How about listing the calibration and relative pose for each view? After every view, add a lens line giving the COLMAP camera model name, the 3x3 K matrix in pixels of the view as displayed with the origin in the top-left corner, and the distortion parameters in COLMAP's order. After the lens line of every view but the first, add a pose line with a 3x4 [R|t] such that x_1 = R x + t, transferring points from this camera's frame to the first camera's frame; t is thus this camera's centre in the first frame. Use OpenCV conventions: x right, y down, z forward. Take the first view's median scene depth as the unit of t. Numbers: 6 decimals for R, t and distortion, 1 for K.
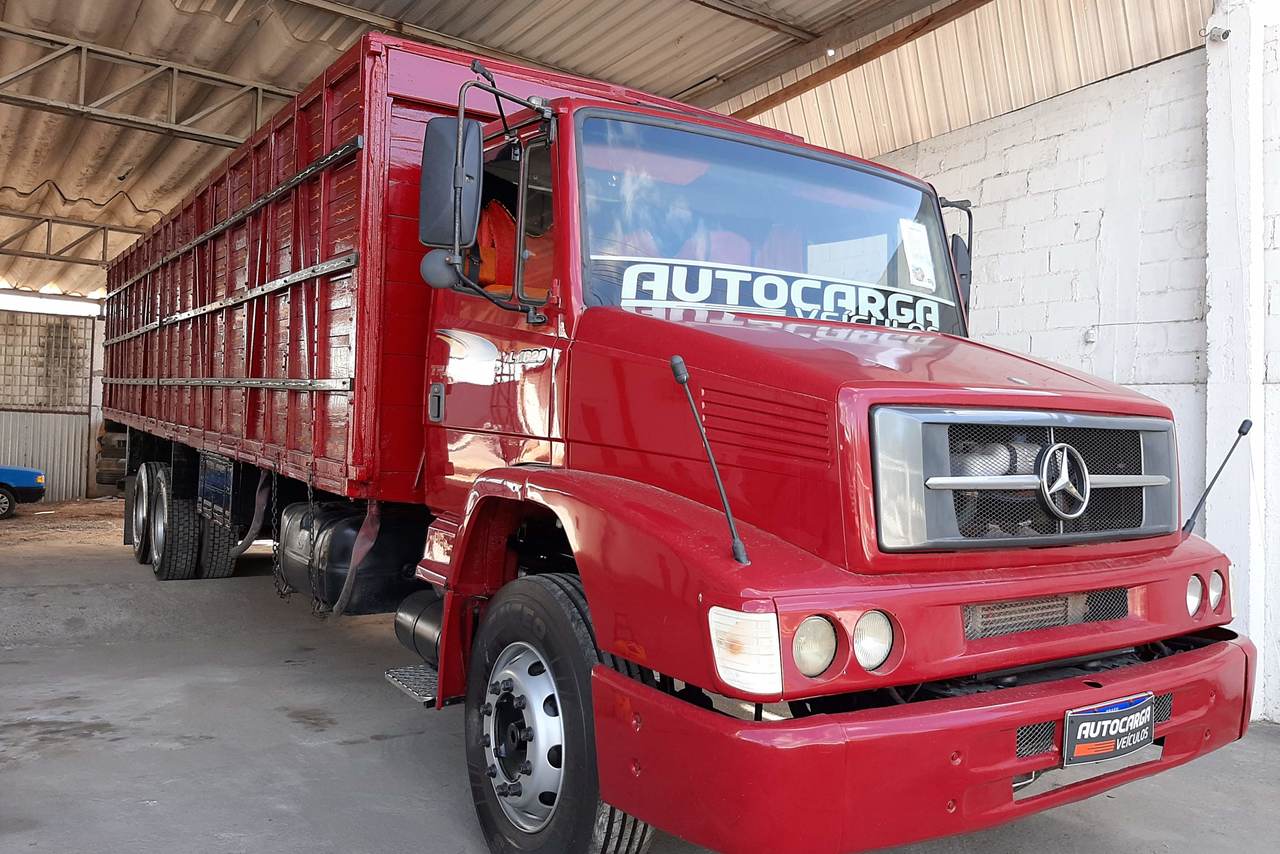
lens RADIAL K [[978.3, 0, 633.3], [0, 978.3, 437.0], [0, 0, 1]] dist [0.042445, -0.040955]
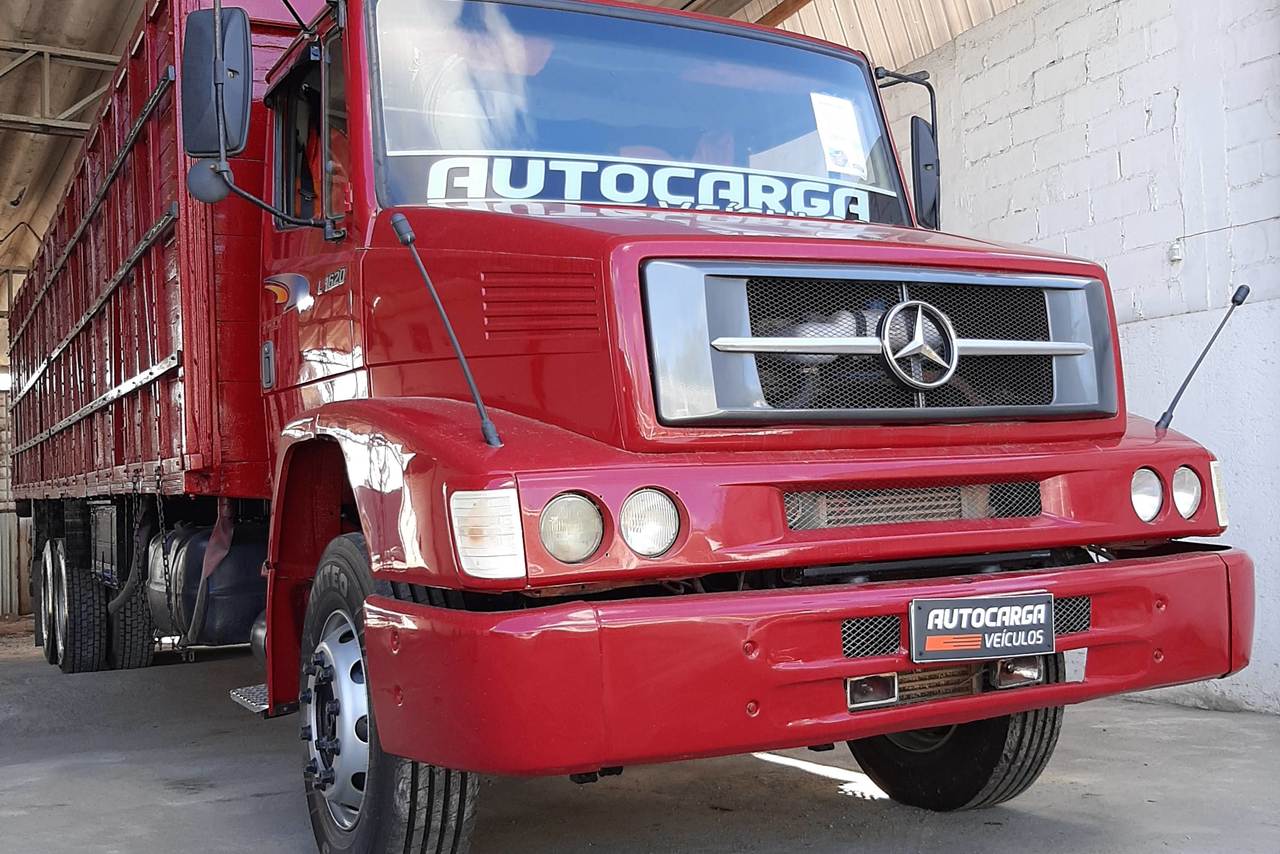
lens RADIAL K [[1300.5, 0, 610.5], [0, 1300.5, 464.2], [0, 0, 1]] dist [0.038111, 0.000000]
pose [[0.992302, -0.078538, -0.095753, 0.215130], [0.074781, 0.996306, -0.042226, 0.134300], [0.098716, 0.034740, 0.994509, -0.089285]]
